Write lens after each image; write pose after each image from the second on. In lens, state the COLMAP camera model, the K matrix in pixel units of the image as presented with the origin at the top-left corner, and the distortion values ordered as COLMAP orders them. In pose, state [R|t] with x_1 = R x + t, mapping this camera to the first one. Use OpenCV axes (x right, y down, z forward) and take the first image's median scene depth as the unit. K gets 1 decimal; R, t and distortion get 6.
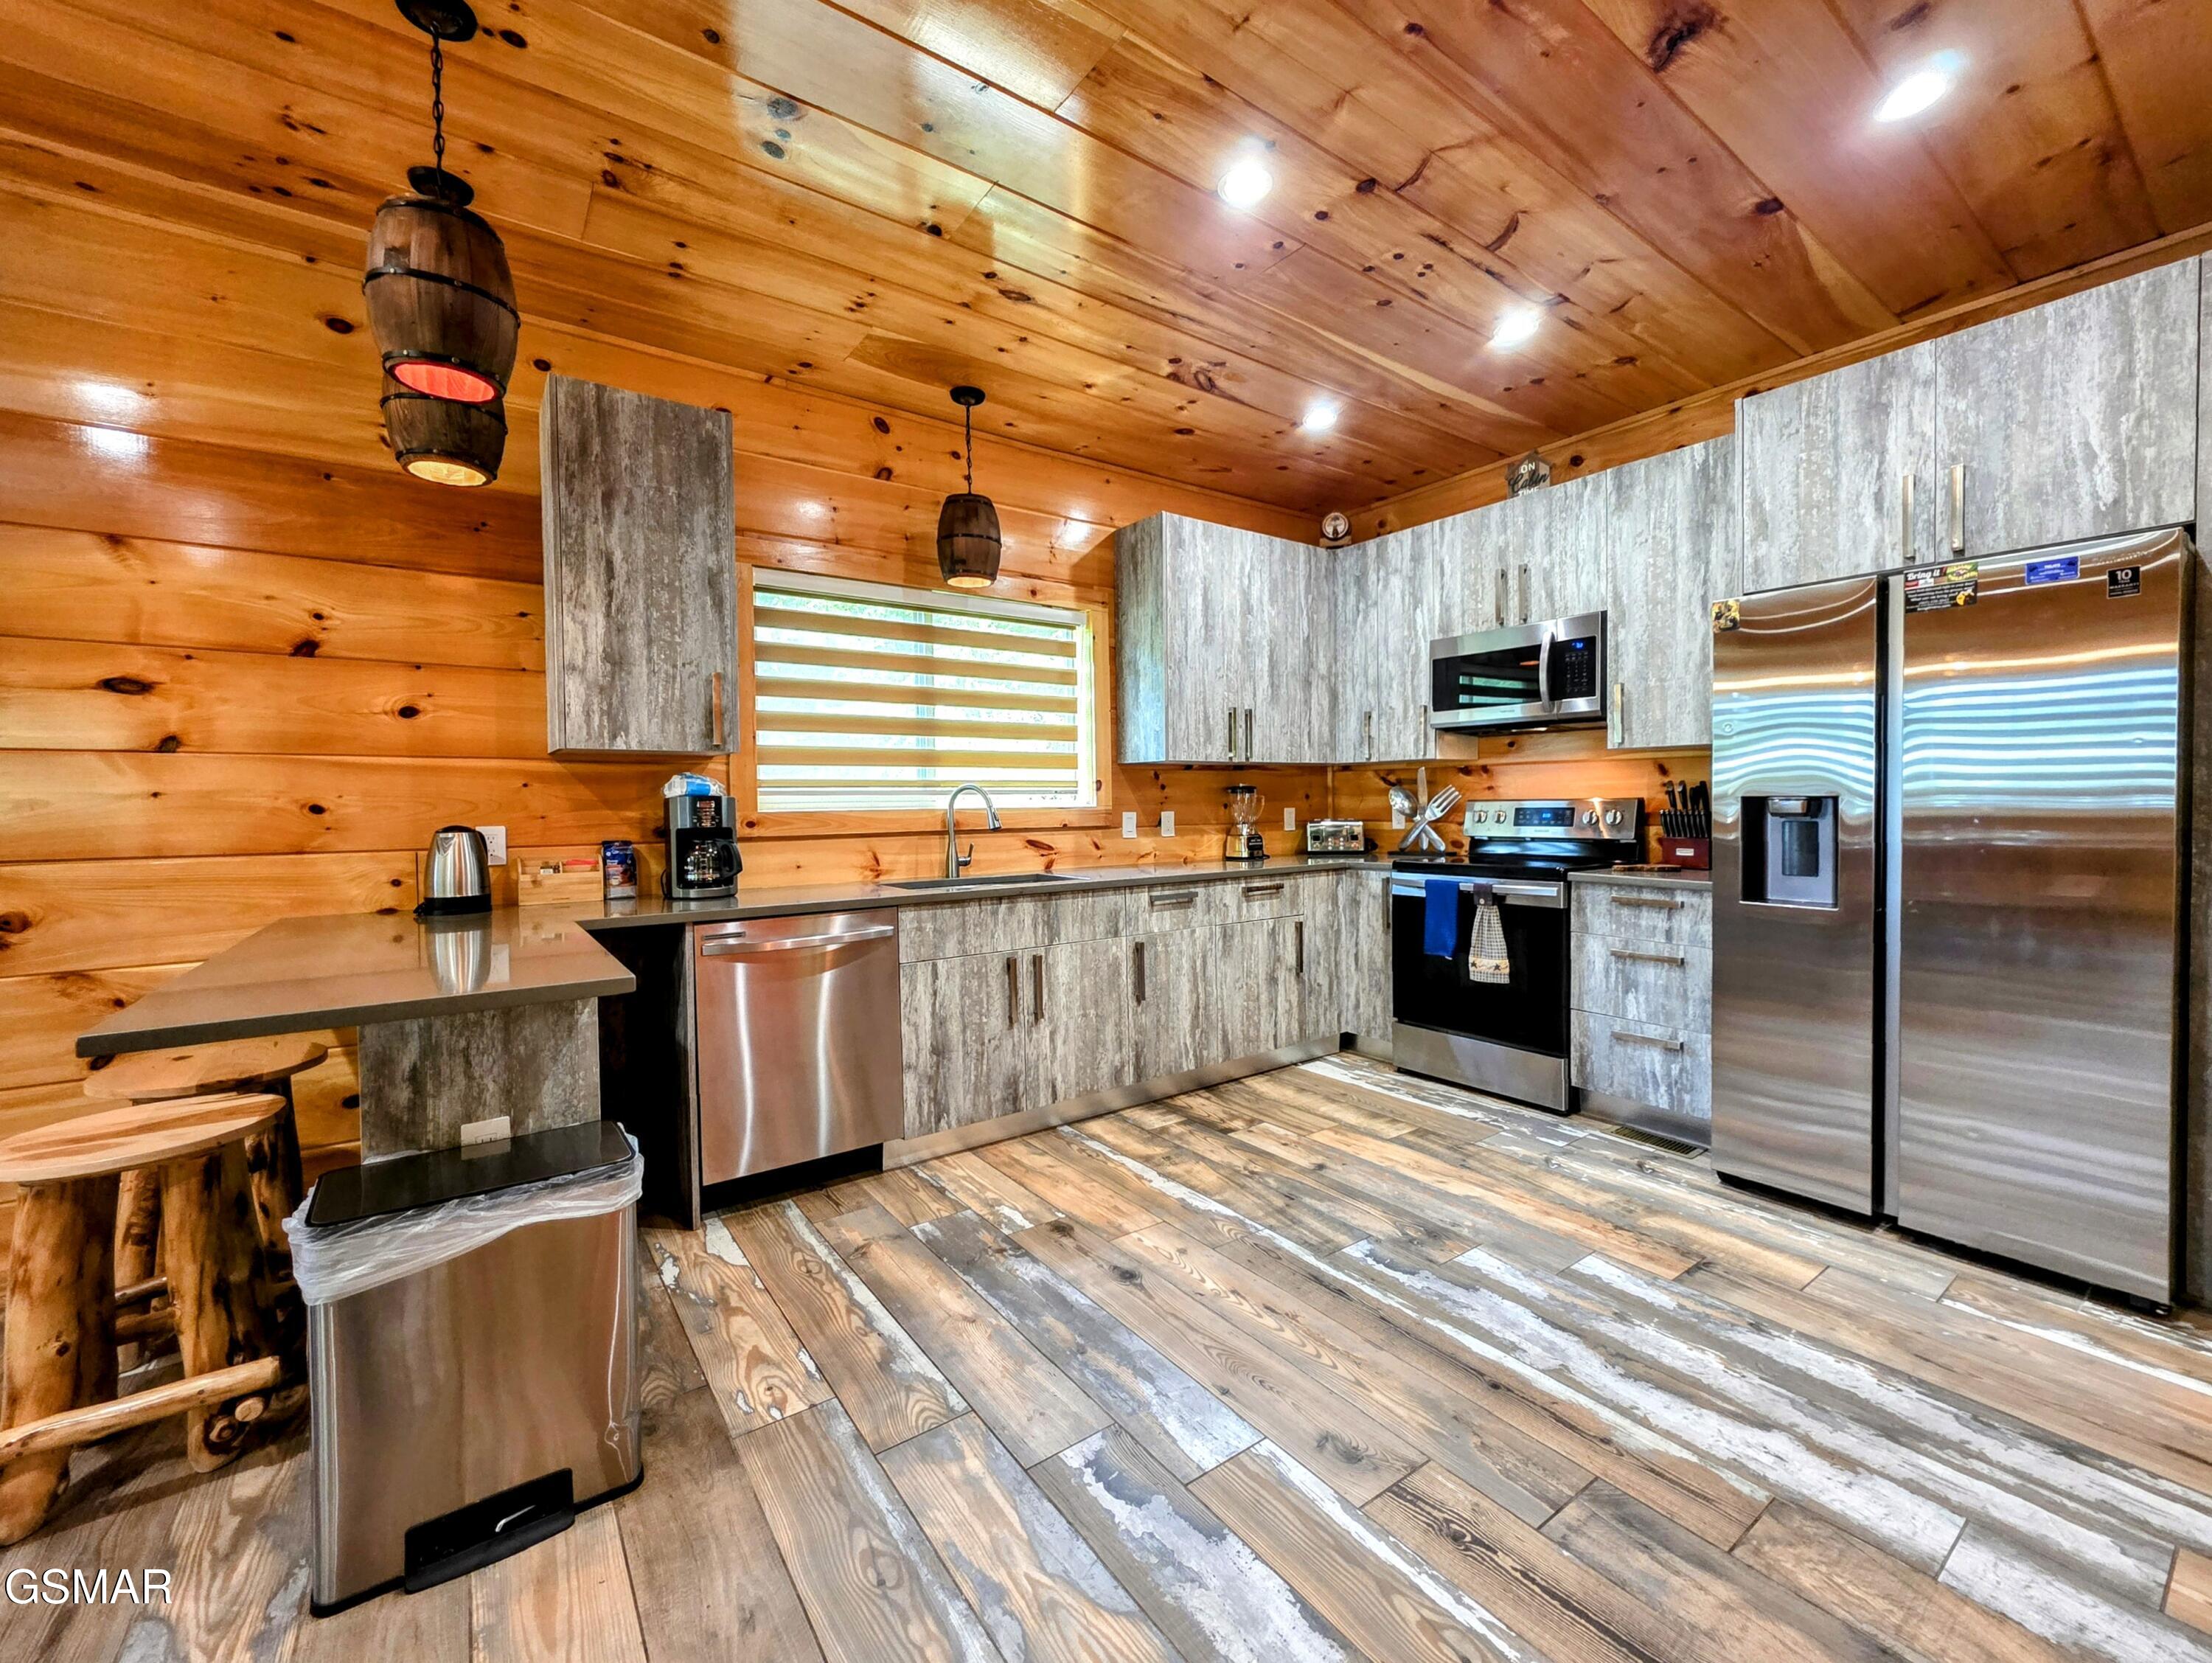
lens RADIAL K [[885.6, 0, 1127.5], [0, 885.6, 817.2], [0, 0, 1]] dist [-0.000486, 0.000217]
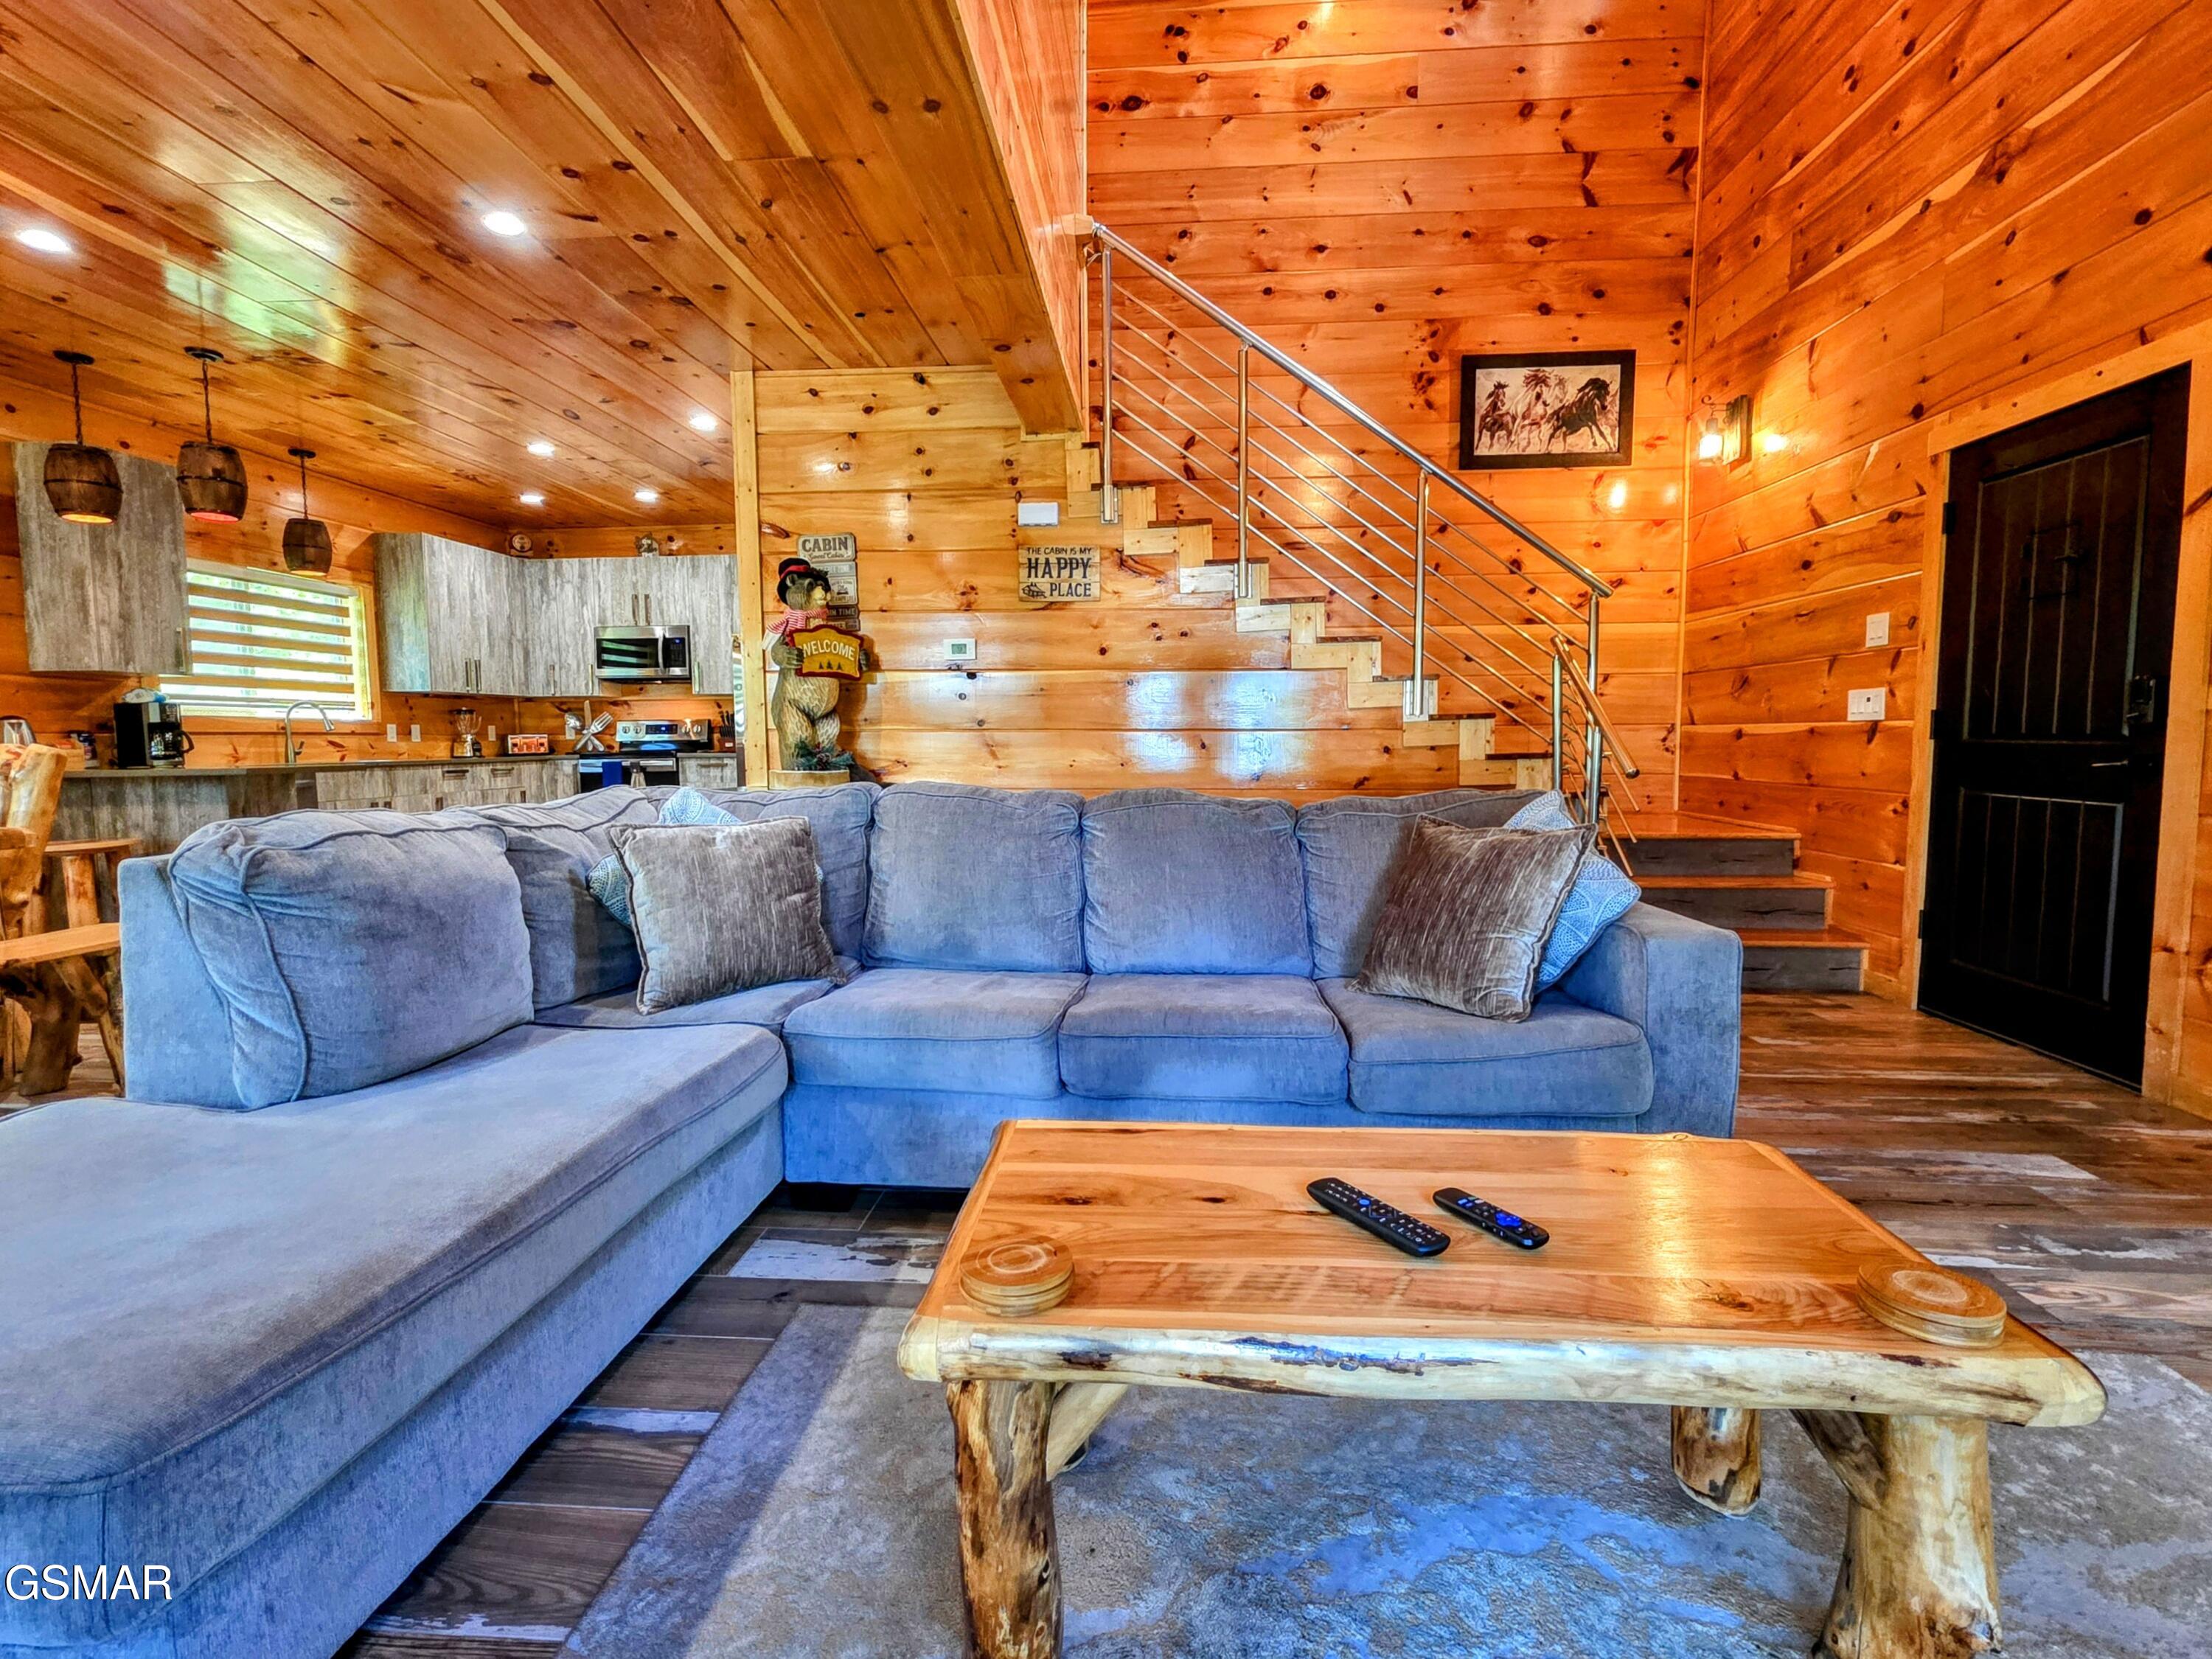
lens RADIAL K [[1072.8, 0, 1102.4], [0, 1072.8, 822.1], [0, 0, 1]] dist [0.002765, -0.001498]
pose [[0.651735, -0.053207, 0.756578, -0.620984], [0.017936, 0.998338, 0.054759, 0.084549], [-0.758235, -0.022119, 0.651606, -1.136050]]
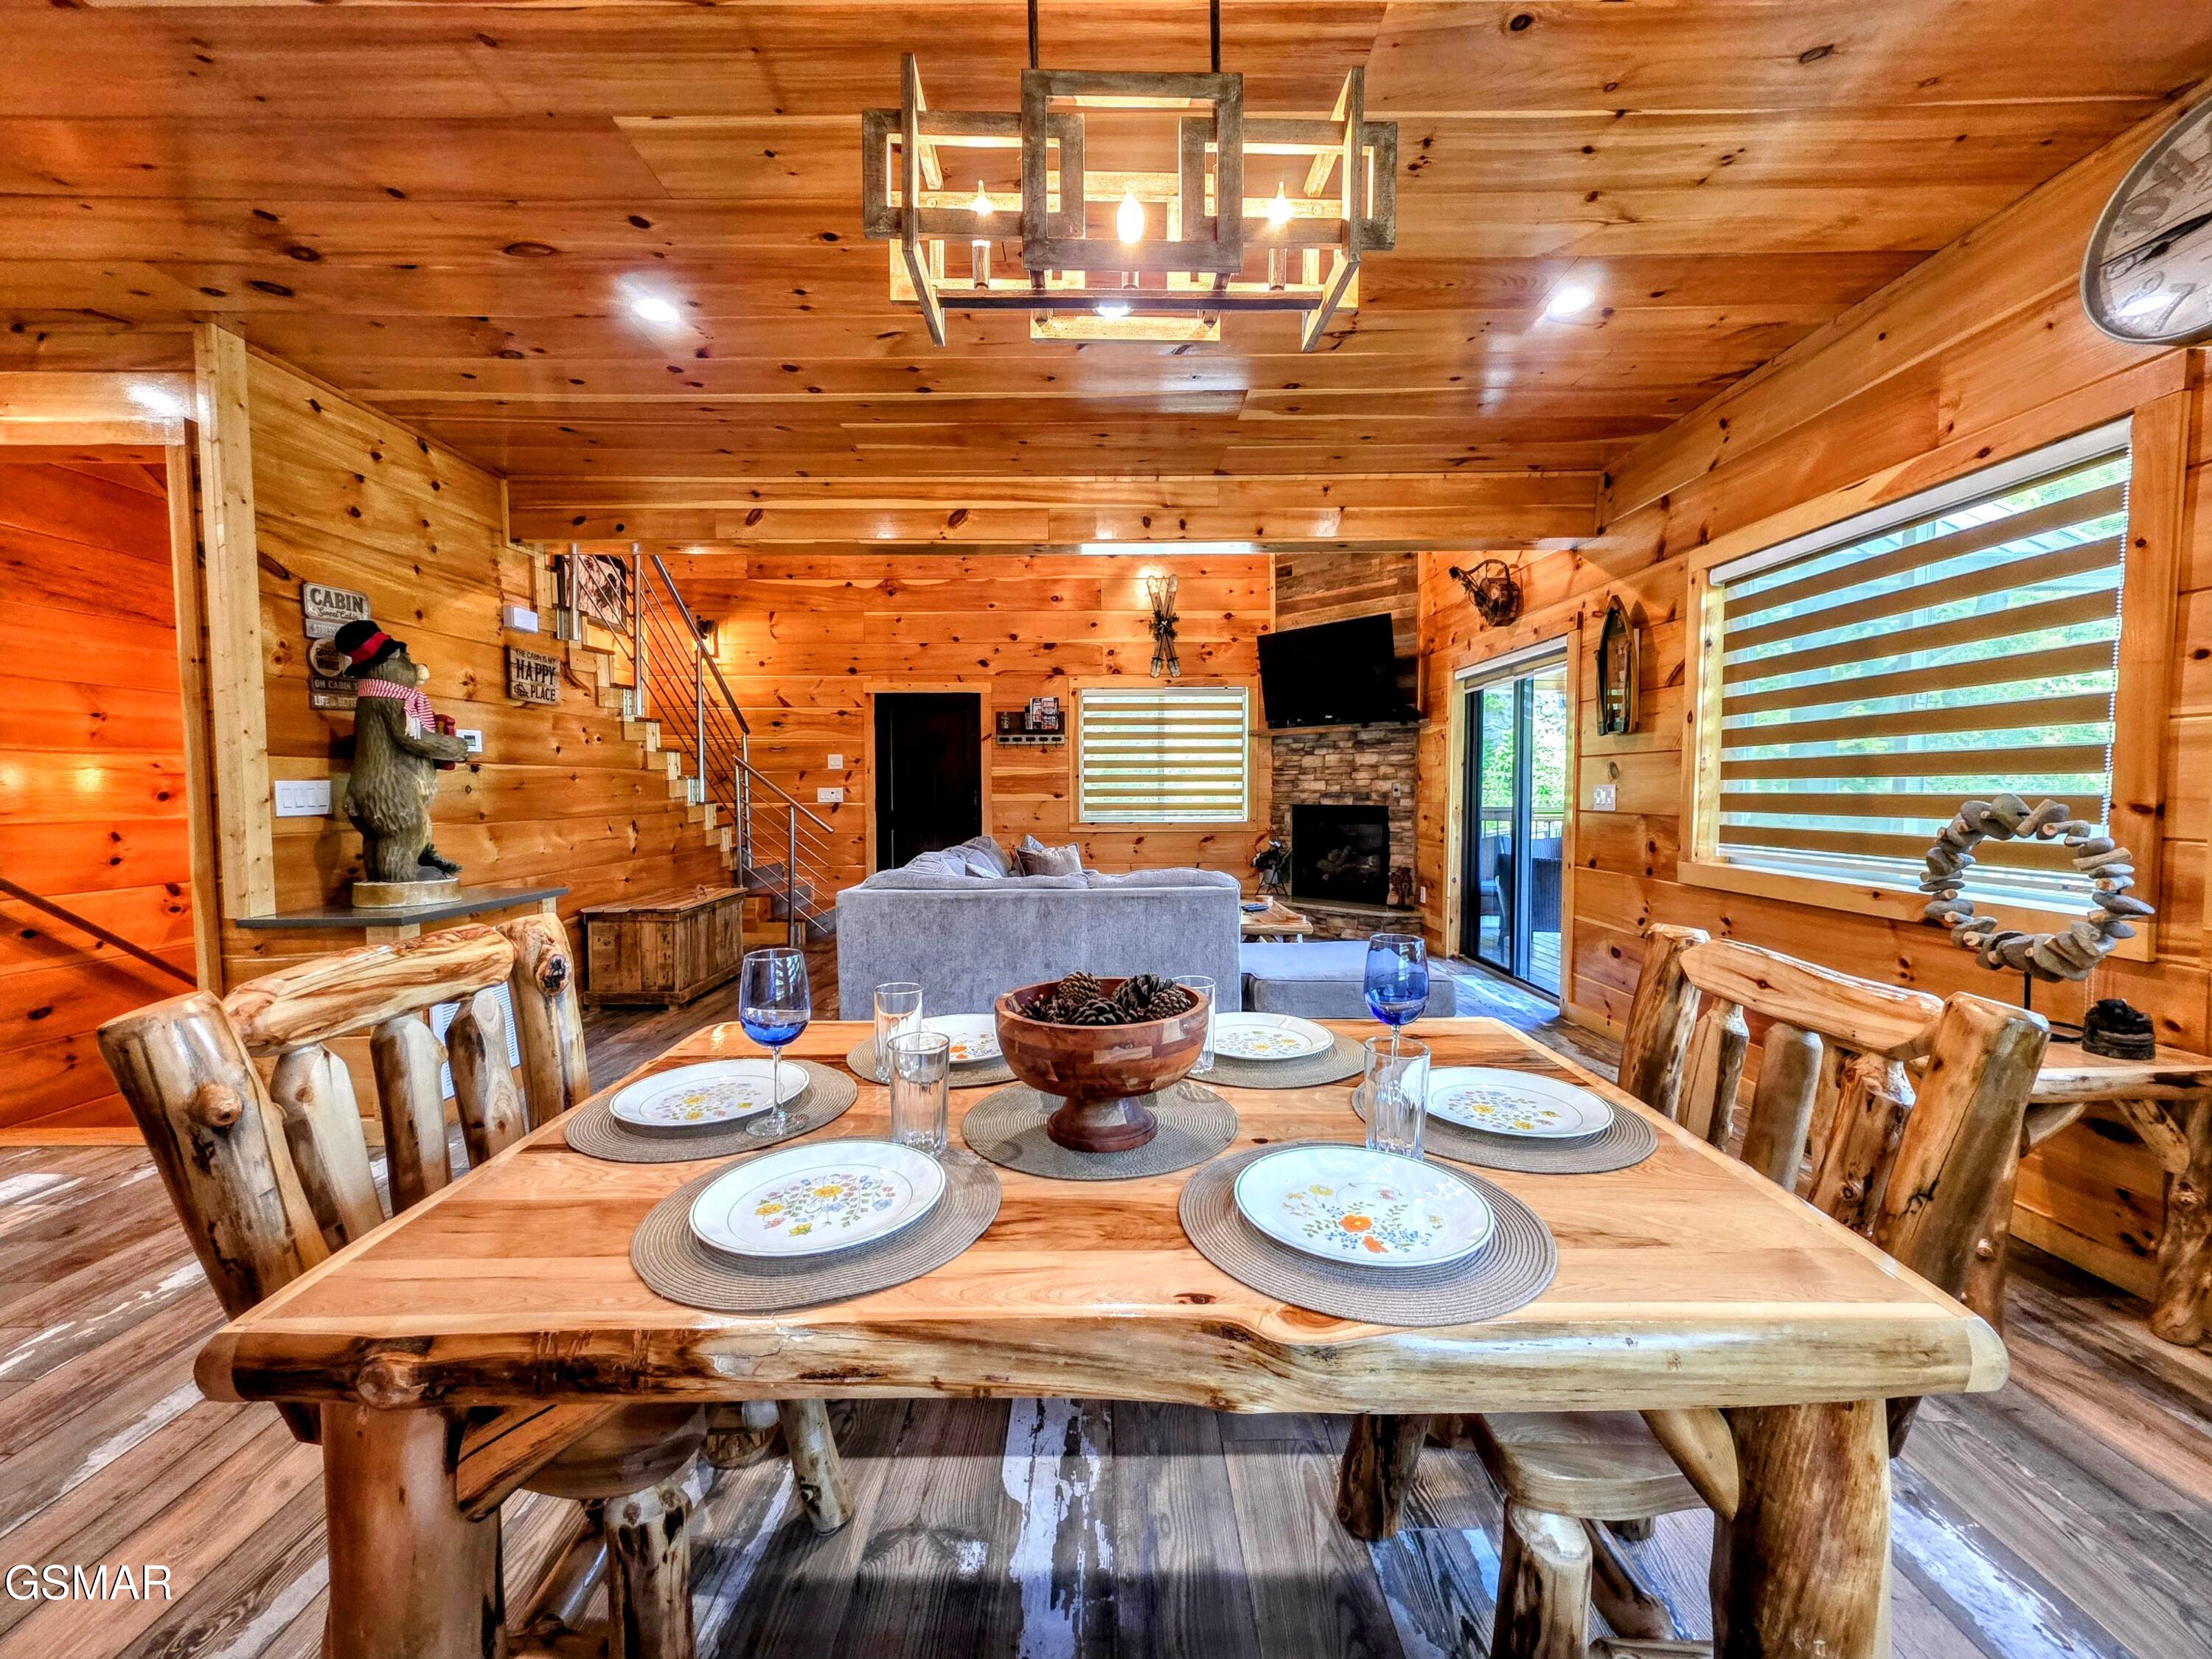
lens RADIAL K [[885.5, 0, 1138.1], [0, 885.5, 823.0], [0, 0, 1]] dist [-0.000486, 0.000217]
pose [[-0.826041, -0.013855, 0.563439, -0.964785], [0.025175, 0.997793, 0.061444, -0.003793], [-0.563047, 0.064940, -0.823870, 0.250808]]
